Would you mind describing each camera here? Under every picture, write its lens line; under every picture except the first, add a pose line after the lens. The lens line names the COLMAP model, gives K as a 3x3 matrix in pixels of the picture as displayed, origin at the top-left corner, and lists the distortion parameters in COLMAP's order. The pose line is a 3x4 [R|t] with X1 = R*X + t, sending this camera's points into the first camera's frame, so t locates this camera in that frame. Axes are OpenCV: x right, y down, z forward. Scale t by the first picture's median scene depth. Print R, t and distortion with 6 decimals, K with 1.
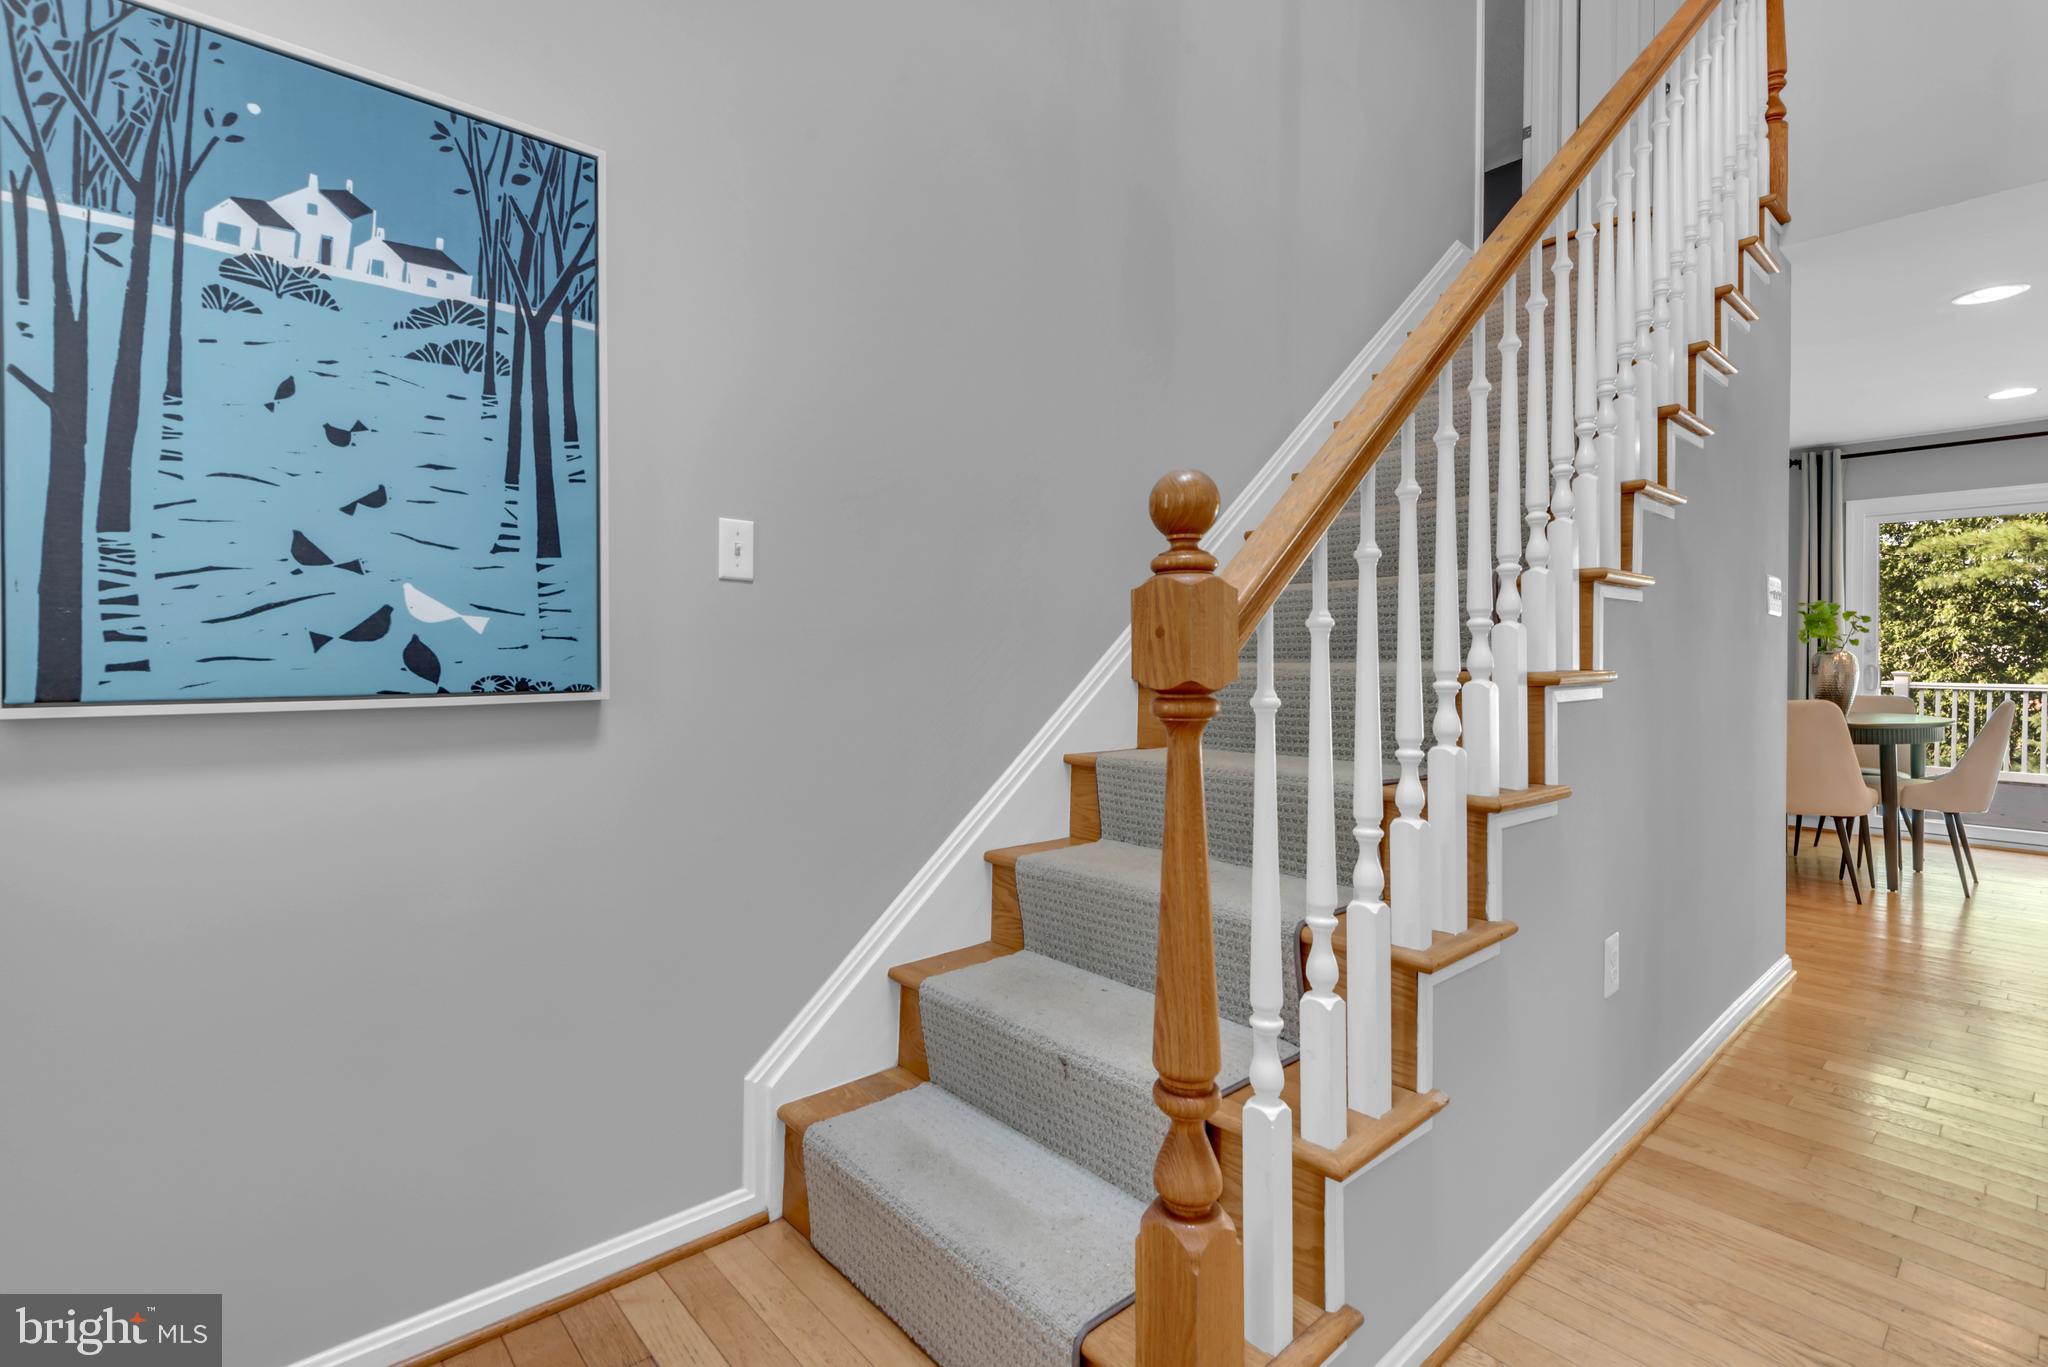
lens RADIAL K [[931.3, 0, 1008.8], [0, 931.3, 661.7], [0, 0, 1]] dist [0.039035, -0.022535]
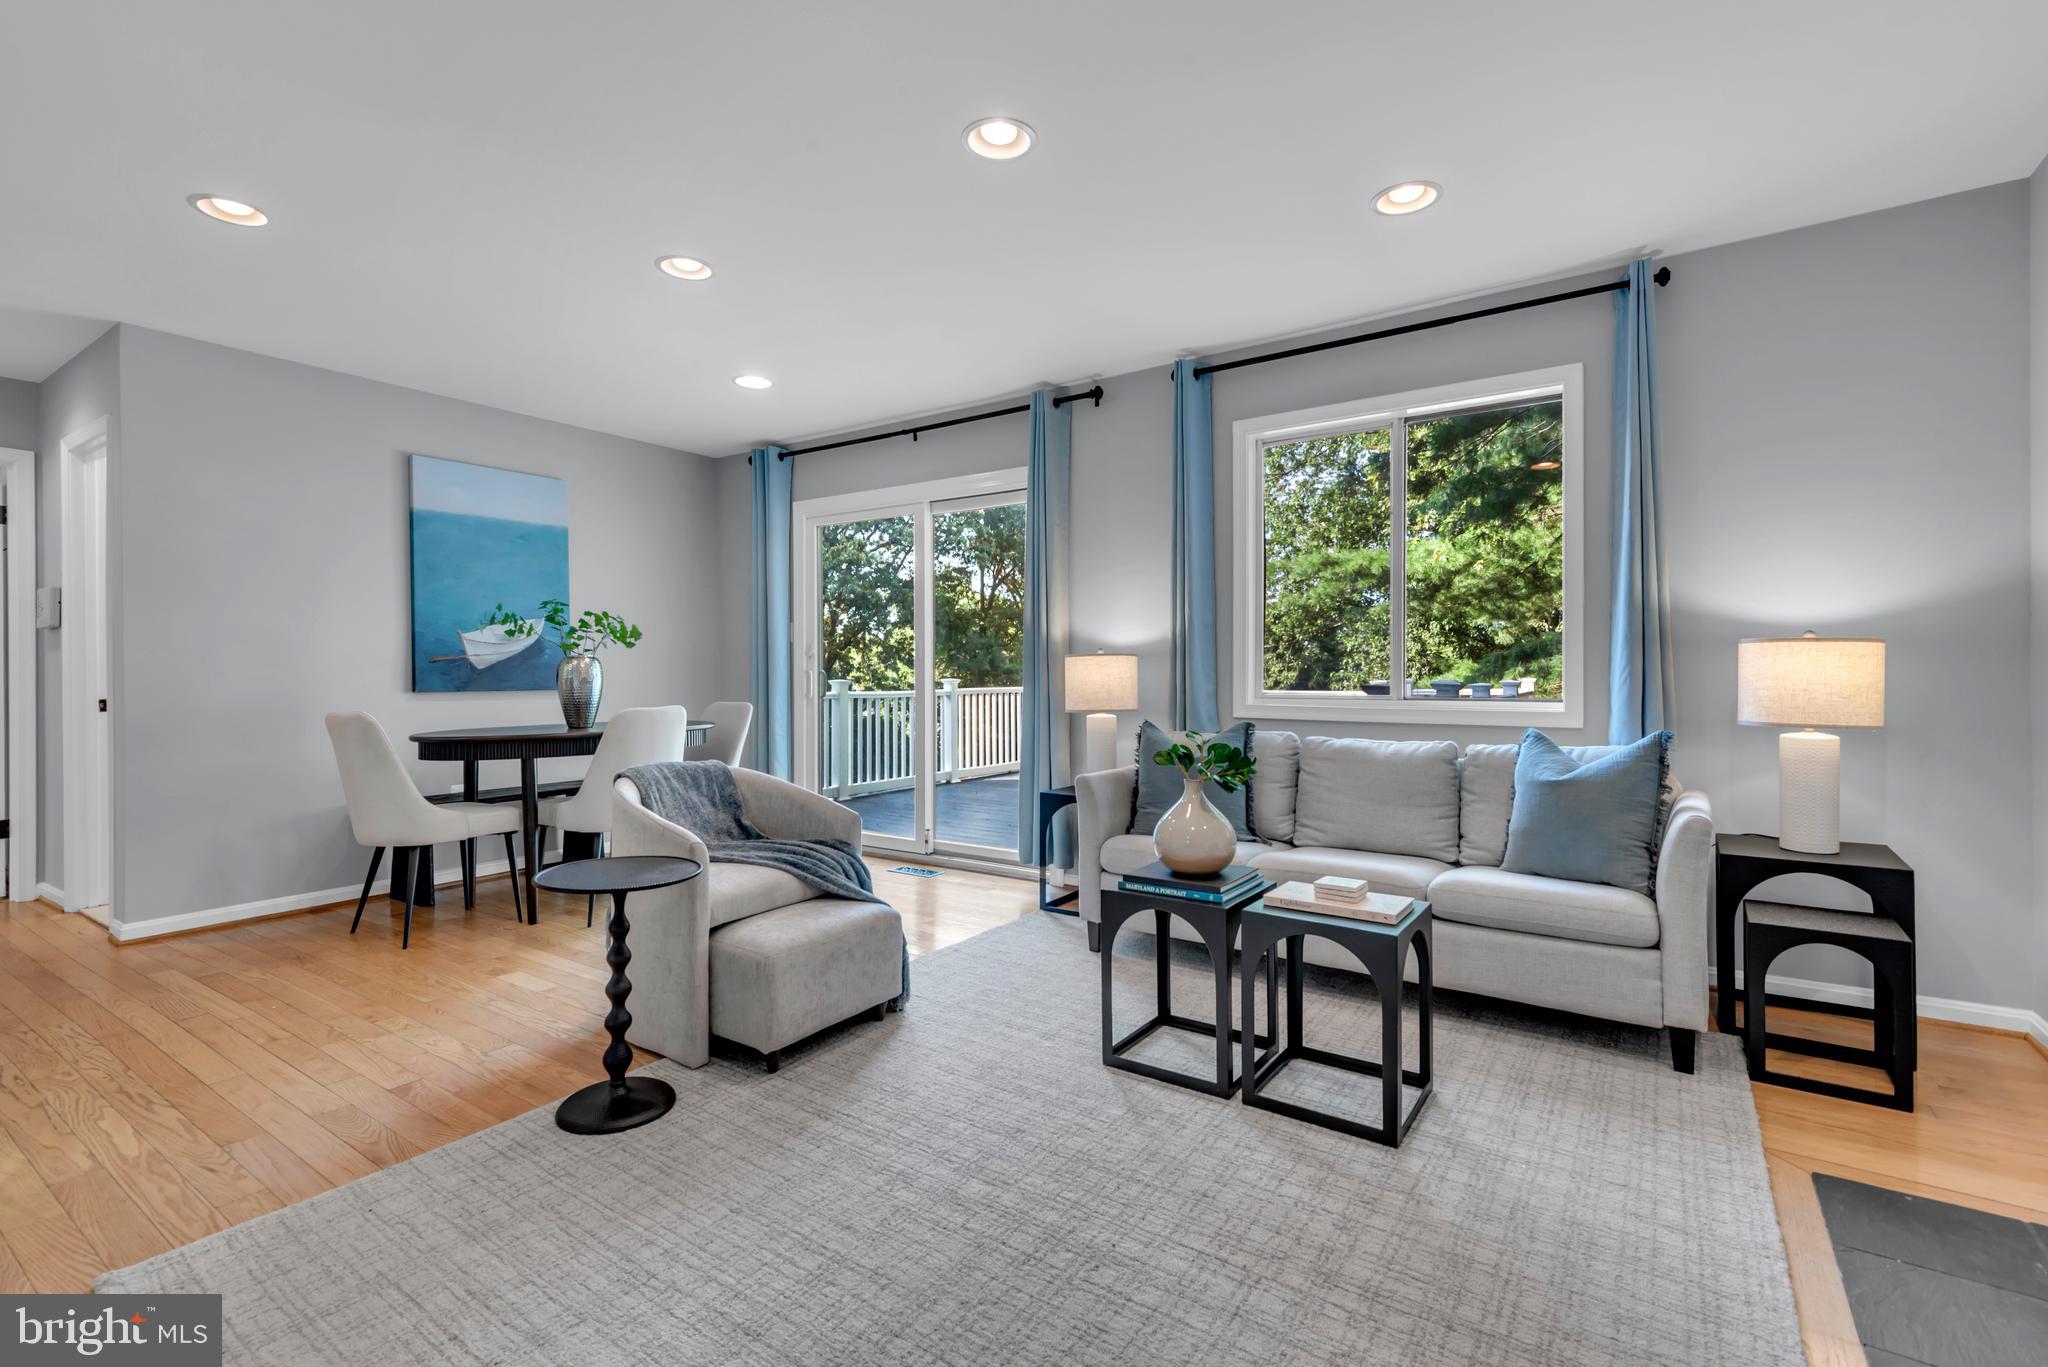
lens RADIAL K [[912.6, 0, 1016.0], [0, 912.6, 672.2], [0, 0, 1]] dist [0.025824, -0.014572]
pose [[0.972520, -0.007038, 0.232713, 0.251375], [0.007500, 0.999971, -0.001101, 0.002498], [-0.232699, 0.002816, 0.972545, 0.010512]]
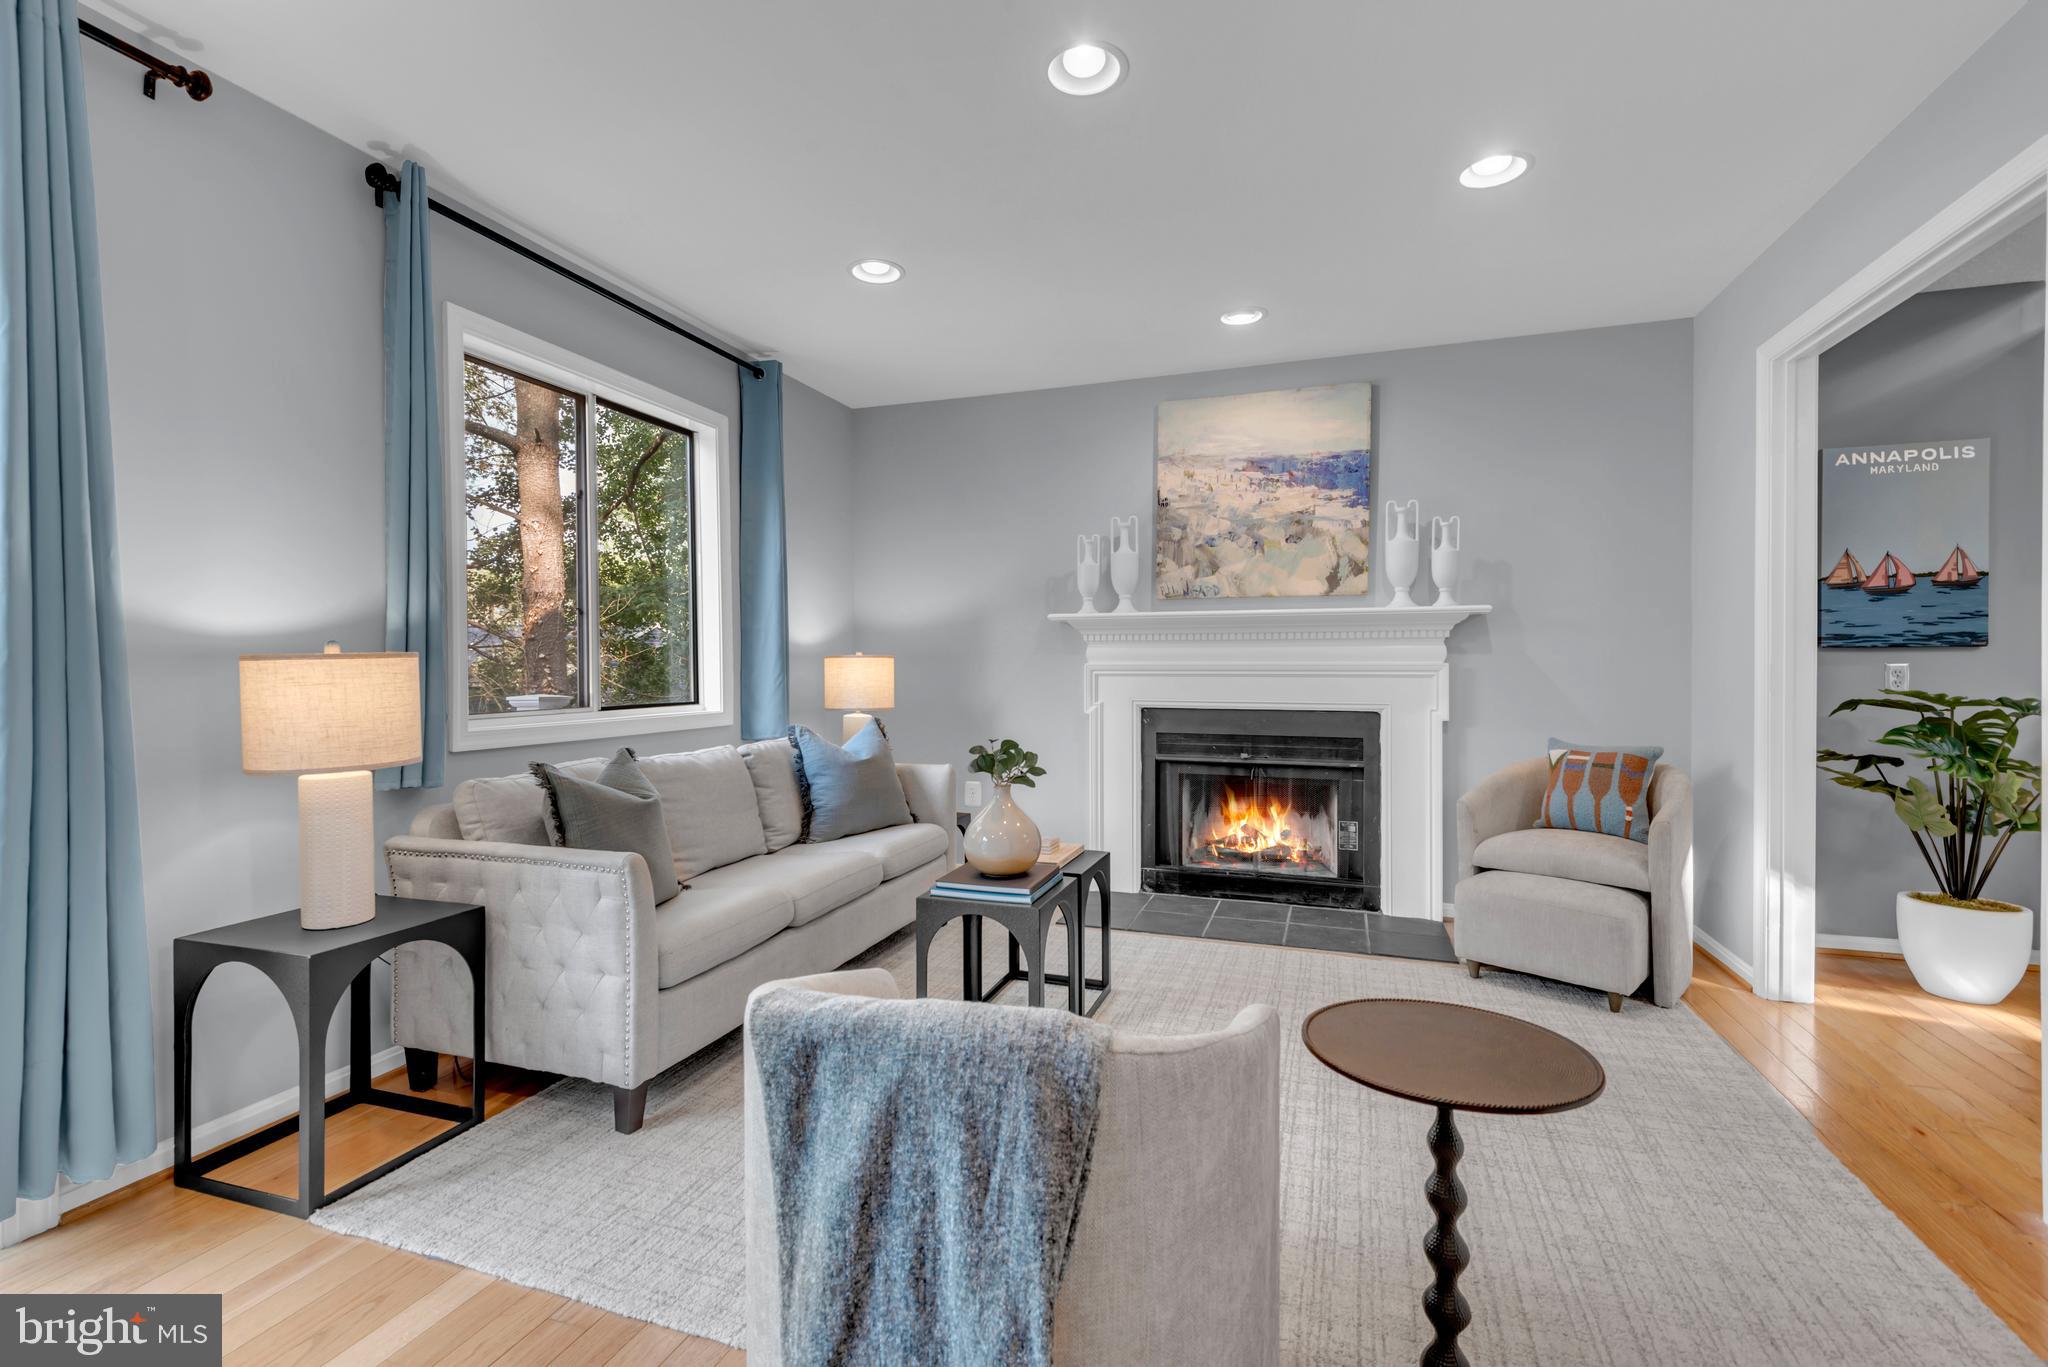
lens RADIAL K [[918.7, 0, 1017.2], [0, 918.7, 673.5], [0, 0, 1]] dist [0.043566, -0.020462]
pose [[-0.483248, -0.010938, 0.875415, 0.190809], [0.005437, 0.999865, 0.015494, -0.000390], [-0.875467, 0.012247, -0.483123, 0.179614]]
